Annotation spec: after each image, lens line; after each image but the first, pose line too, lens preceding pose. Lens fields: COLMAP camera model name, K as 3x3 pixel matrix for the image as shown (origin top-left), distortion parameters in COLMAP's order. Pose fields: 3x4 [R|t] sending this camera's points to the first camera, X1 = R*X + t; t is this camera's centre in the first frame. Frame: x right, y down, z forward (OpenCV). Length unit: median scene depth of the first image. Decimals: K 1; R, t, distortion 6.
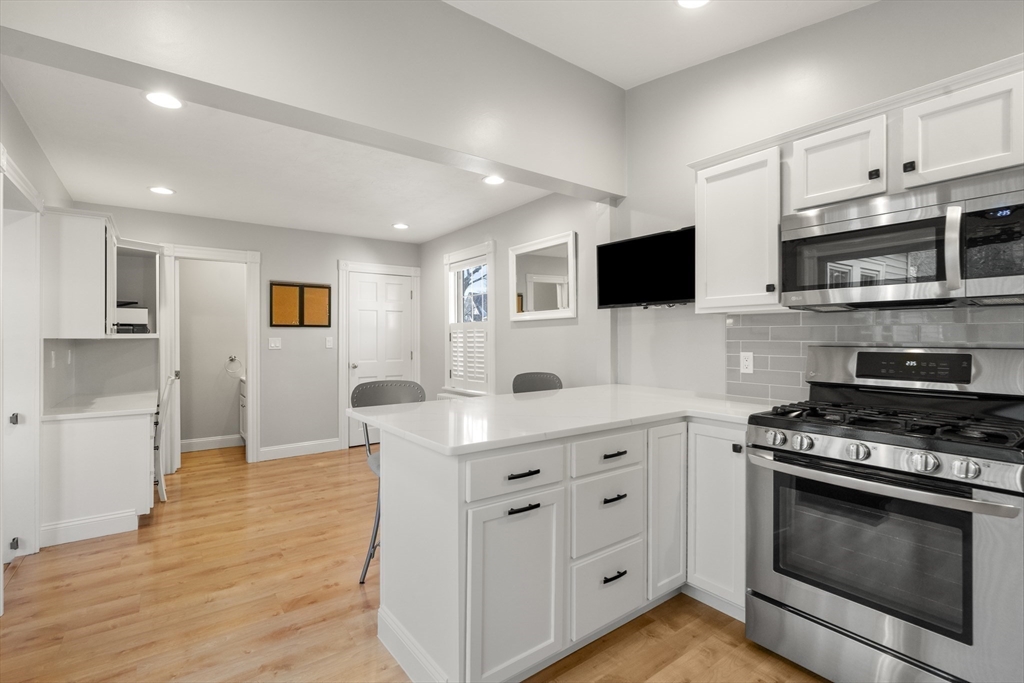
lens RADIAL K [[480.5, 0, 513.8], [0, 480.5, 337.0], [0, 0, 1]] dist [0.001648, 0.001634]
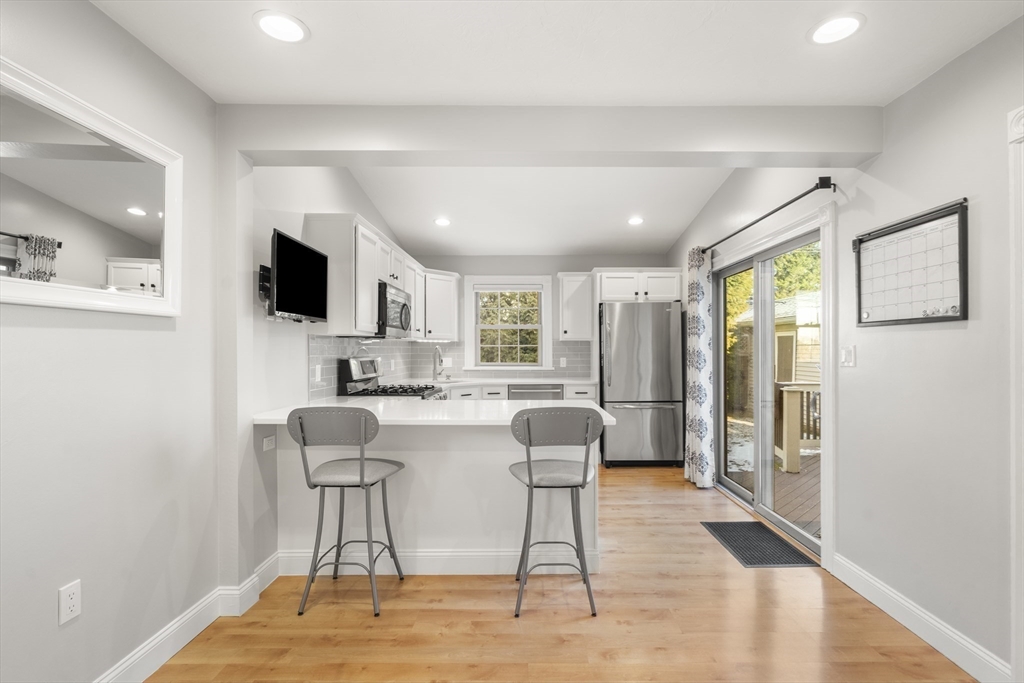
lens RADIAL K [[480.5, 0, 521.8], [0, 480.5, 351.6], [0, 0, 1]] dist [0.001648, 0.001634]
pose [[-0.792909, -0.000369, 0.609340, -0.522260], [-0.001912, 0.999996, -0.001883, -0.001563], [-0.609337, -0.002658, -0.792907, 1.232360]]
